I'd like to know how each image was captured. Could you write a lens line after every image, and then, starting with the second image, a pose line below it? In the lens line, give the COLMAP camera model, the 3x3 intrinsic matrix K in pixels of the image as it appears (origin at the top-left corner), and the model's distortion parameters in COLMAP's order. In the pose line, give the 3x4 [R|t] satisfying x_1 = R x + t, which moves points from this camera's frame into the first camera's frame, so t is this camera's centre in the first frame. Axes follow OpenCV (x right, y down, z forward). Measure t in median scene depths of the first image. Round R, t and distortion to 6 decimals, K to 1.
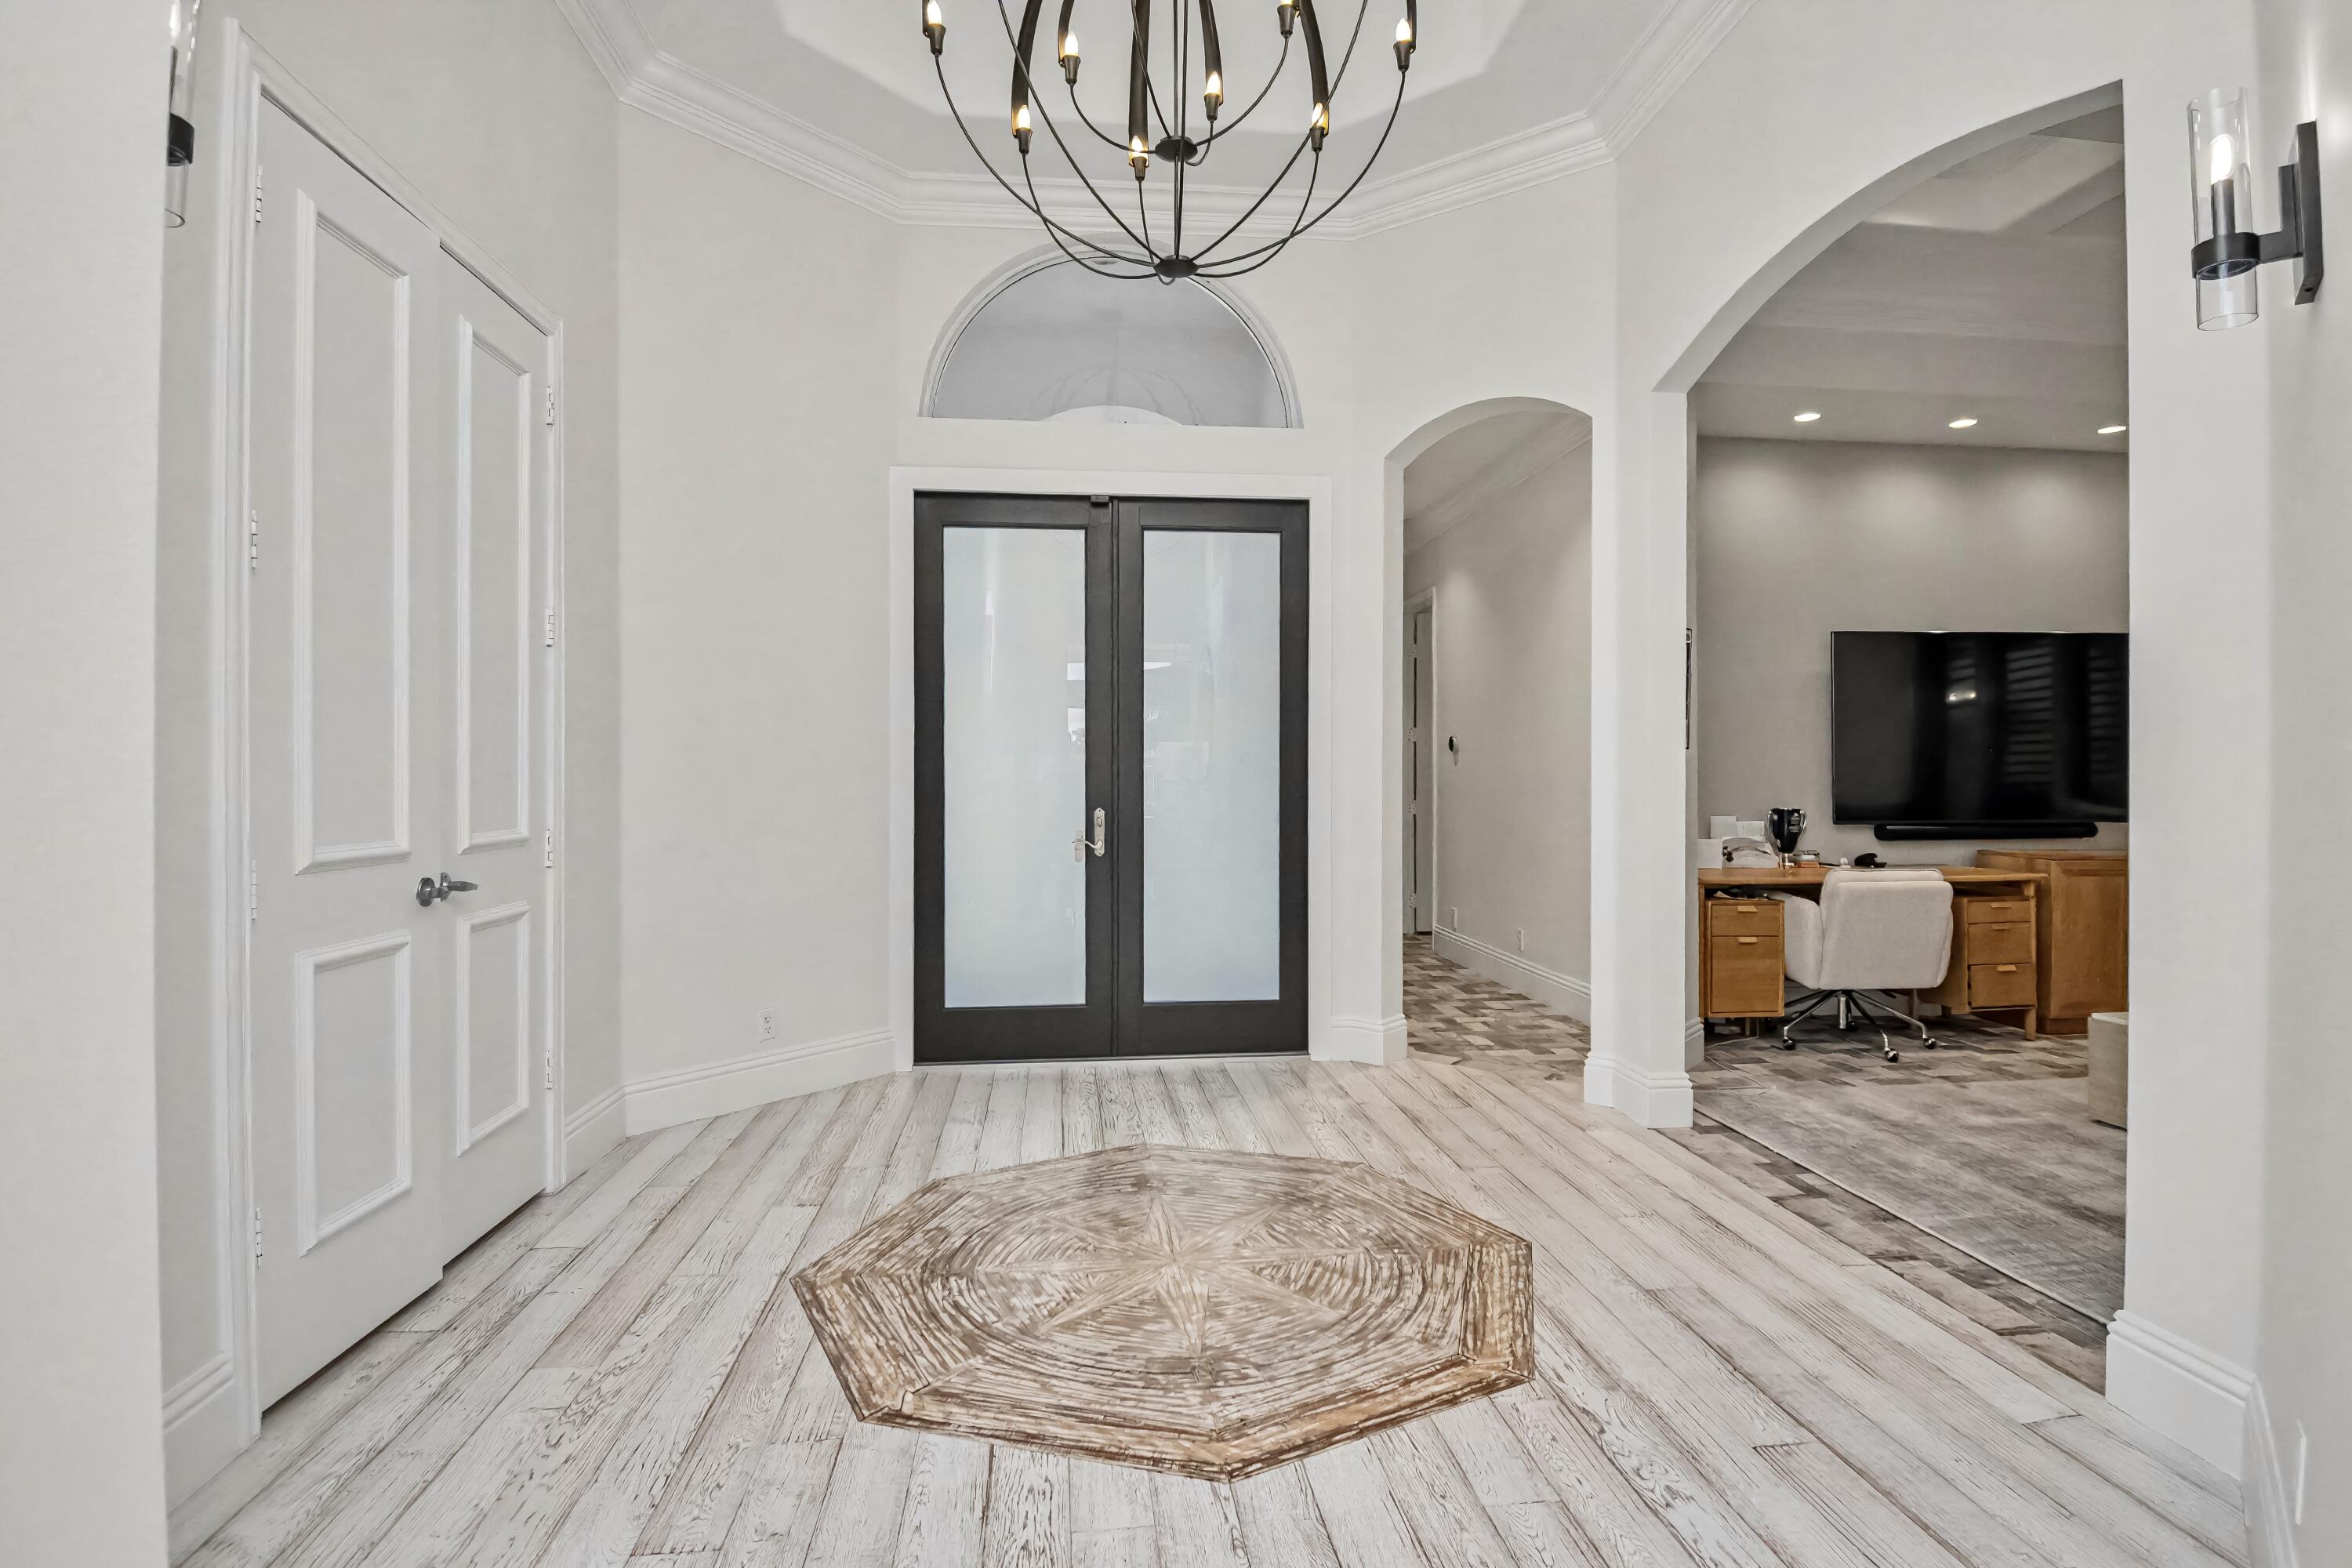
lens RADIAL K [[1170.5, 0, 1171.1], [0, 1170.5, 780.7], [0, 0, 1]] dist [-0.000046, -0.000708]
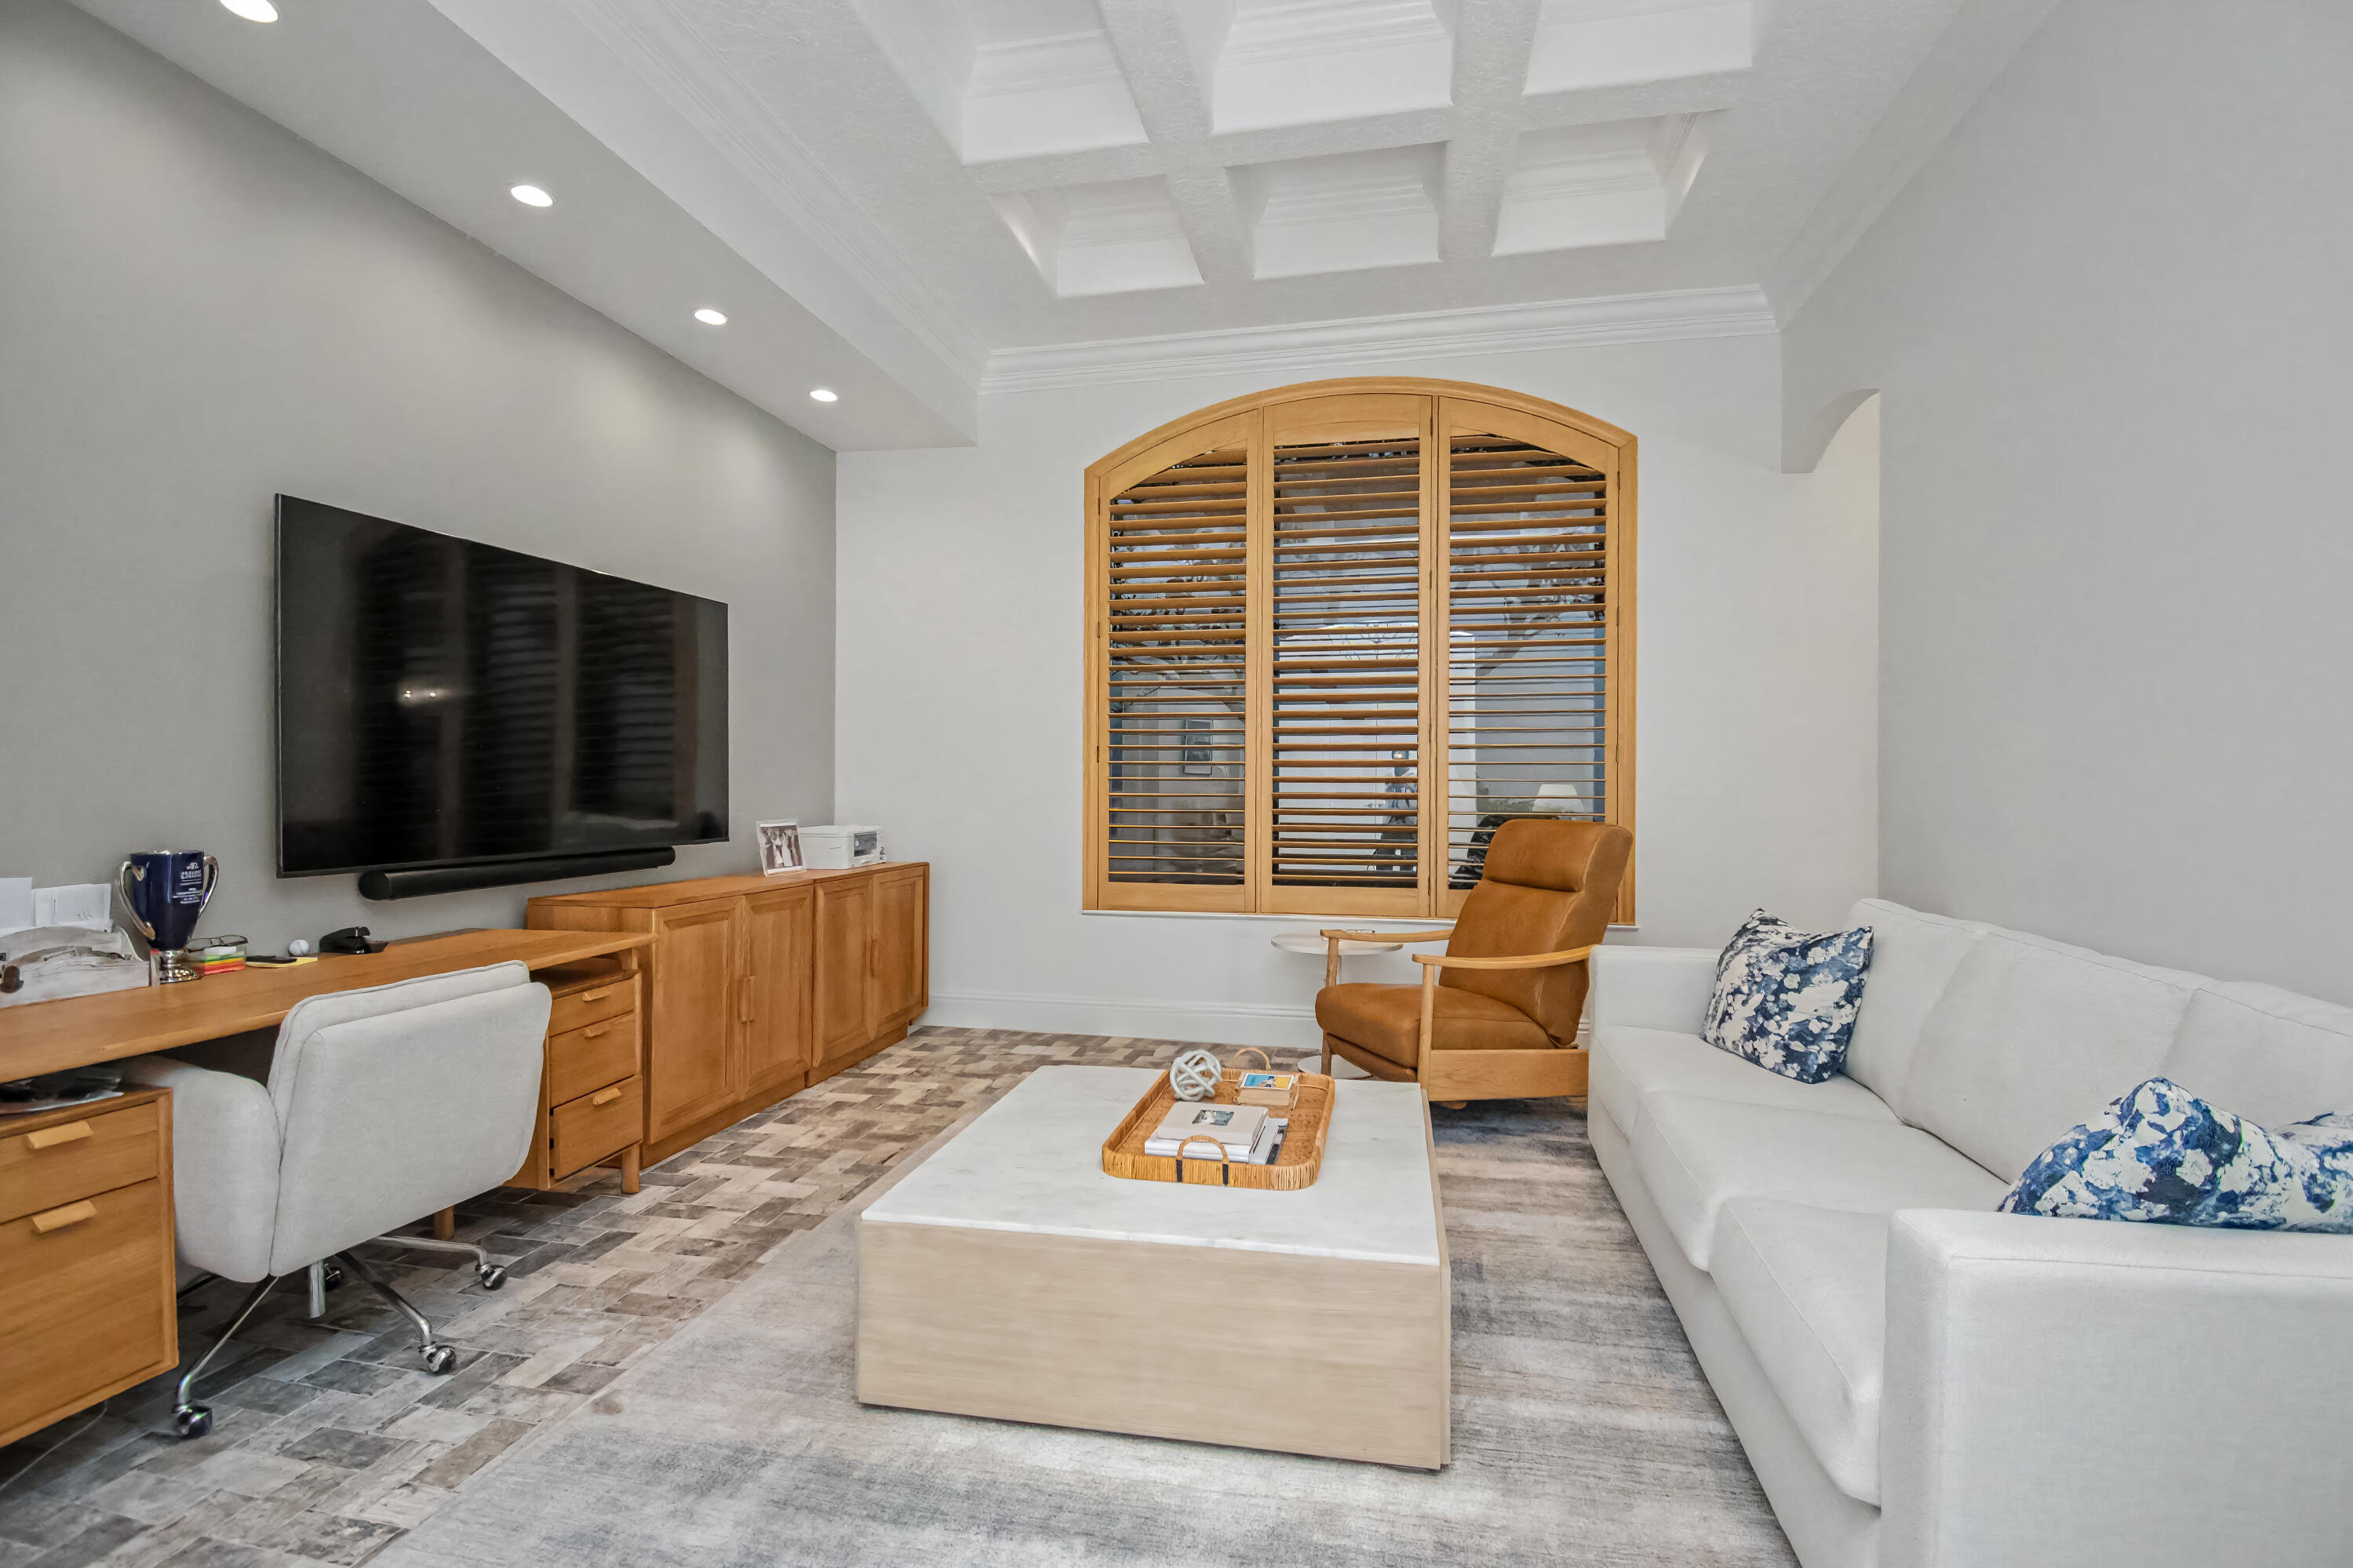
lens RADIAL K [[1064.7, 0, 1183.9], [0, 1064.7, 783.5], [0, 0, 1]] dist [0.006663, -0.014621]
pose [[0.299217, 0.000152, 0.954185, 0.282921], [0.002718, 0.999996, -0.001011, -0.001902], [-0.954181, 0.002896, 0.299215, 0.563061]]
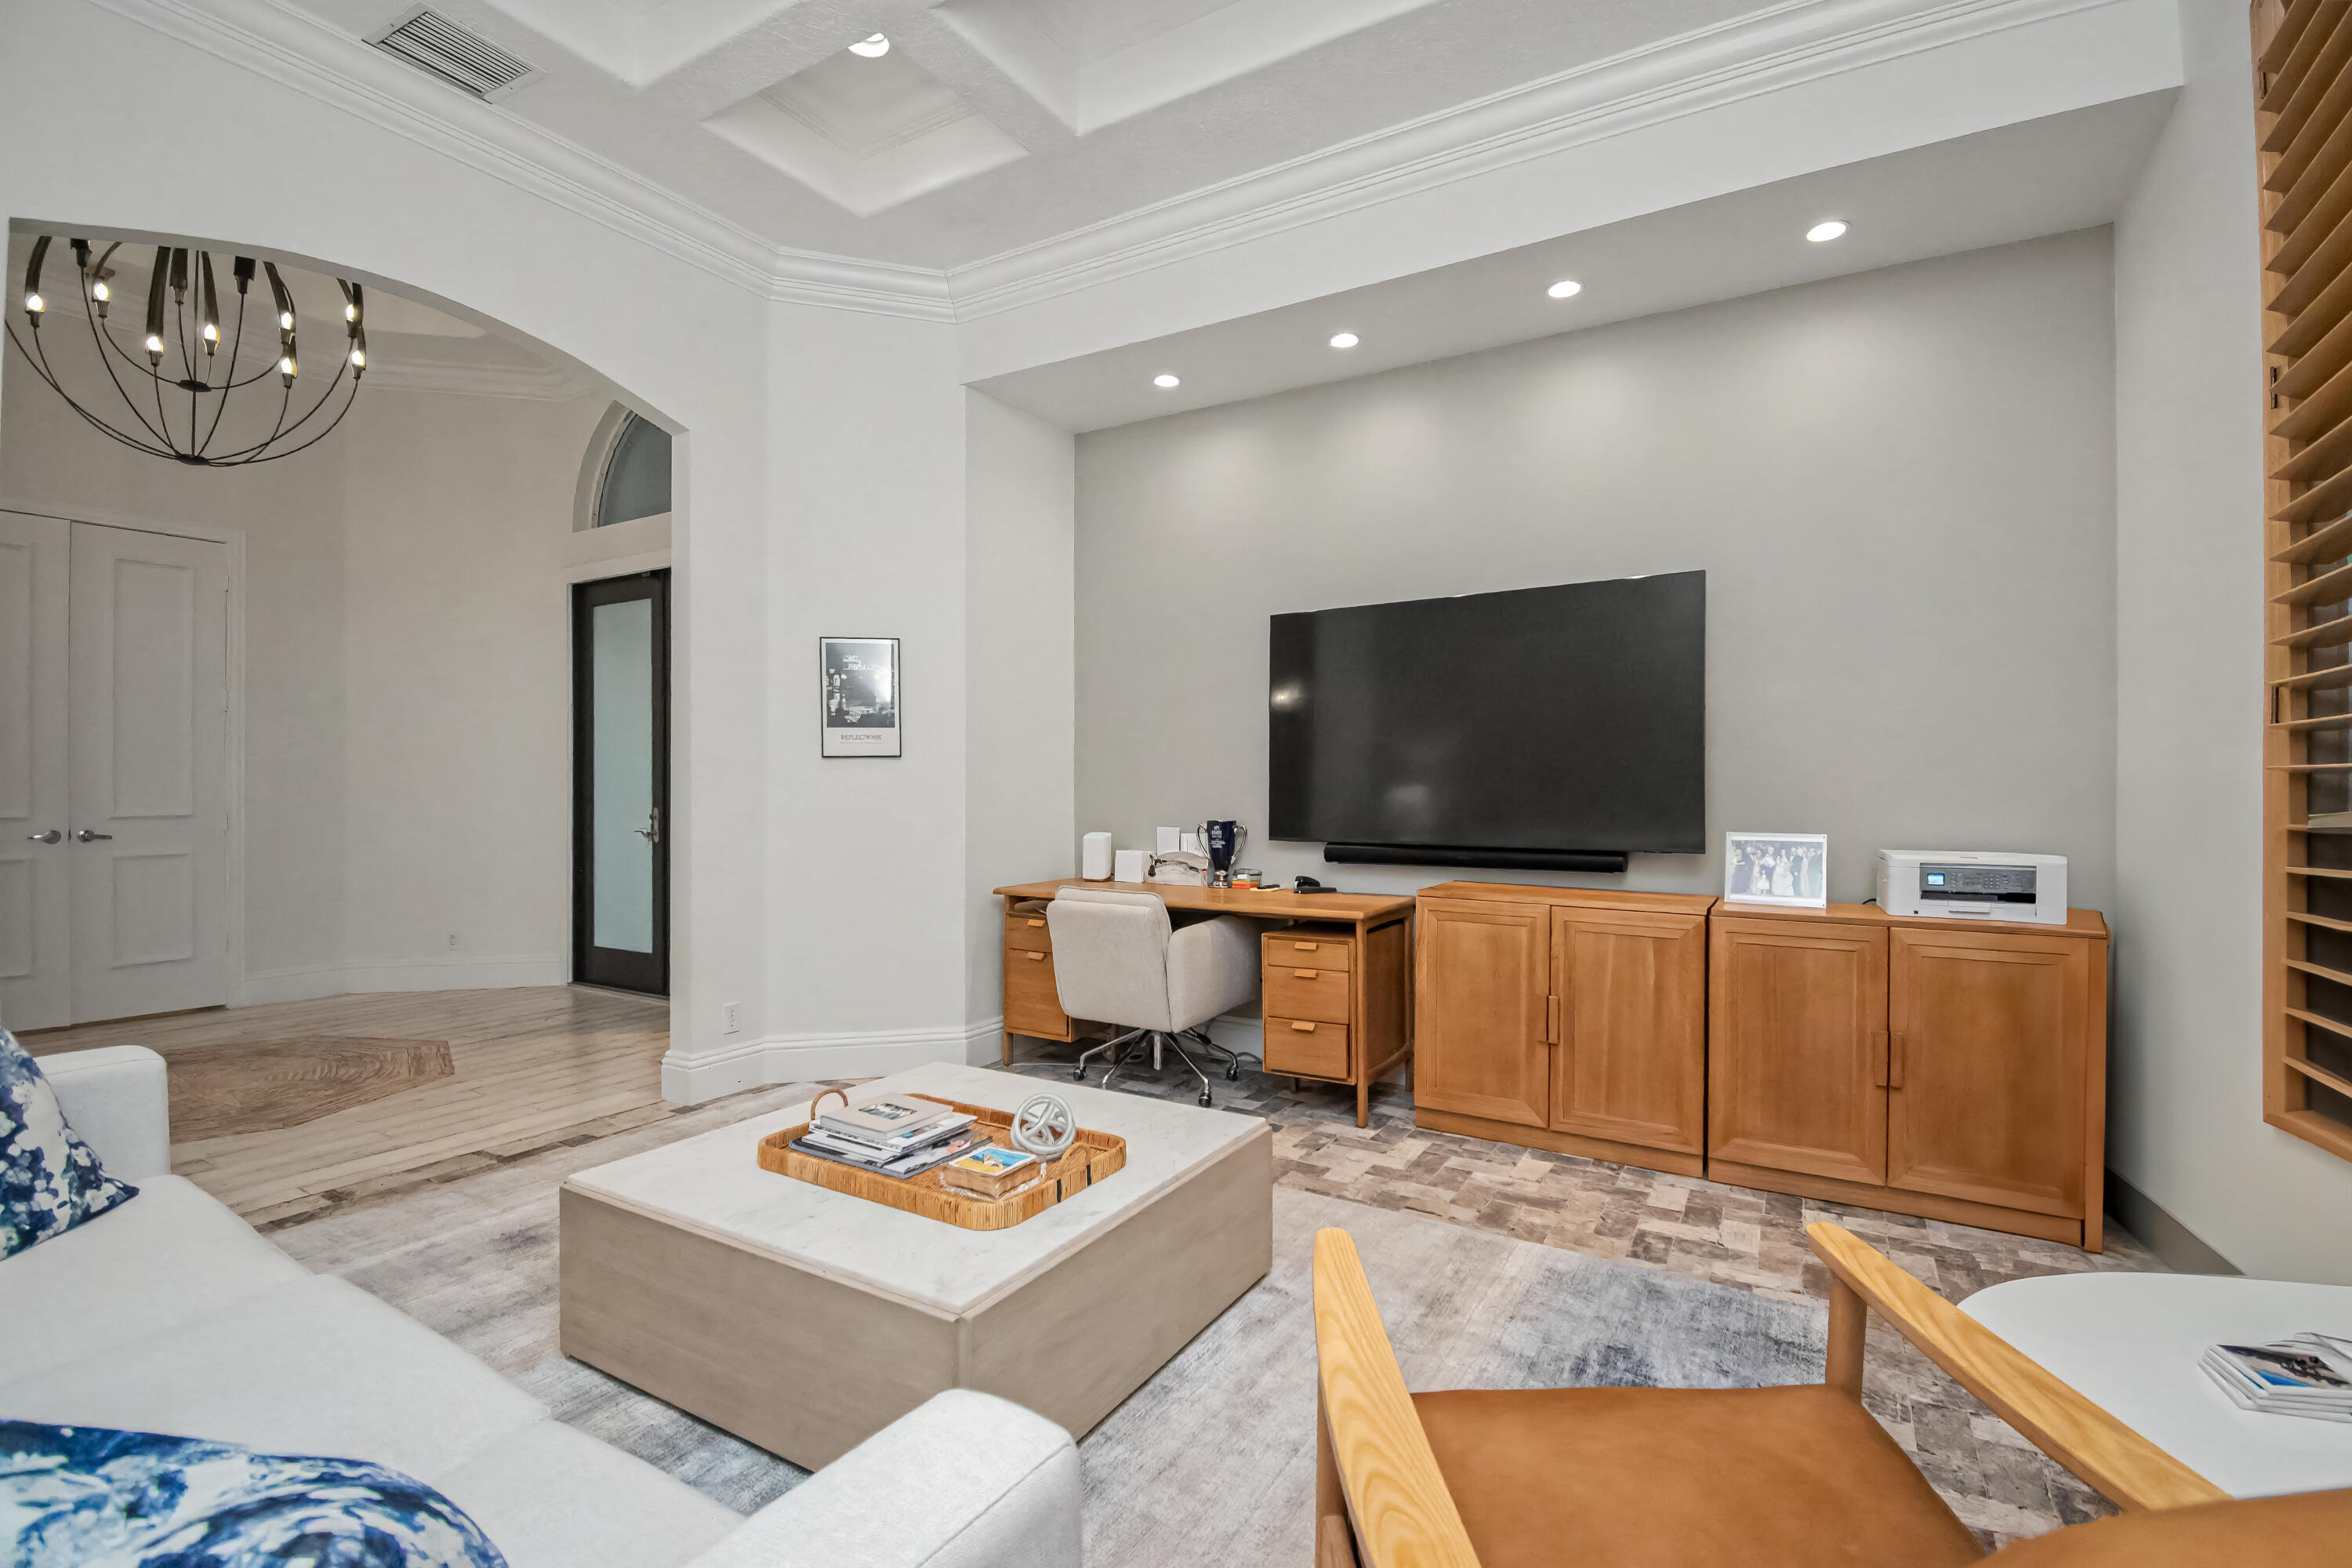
lens RADIAL K [[1064.3, 0, 1190.5], [0, 1064.3, 789.6], [0, 0, 1]] dist [0.006663, -0.014621]
pose [[0.794776, 0.004130, -0.606889, 1.123652], [-0.003852, 0.999991, 0.001761, -0.000745], [0.606891, 0.000938, 0.794785, 0.395271]]
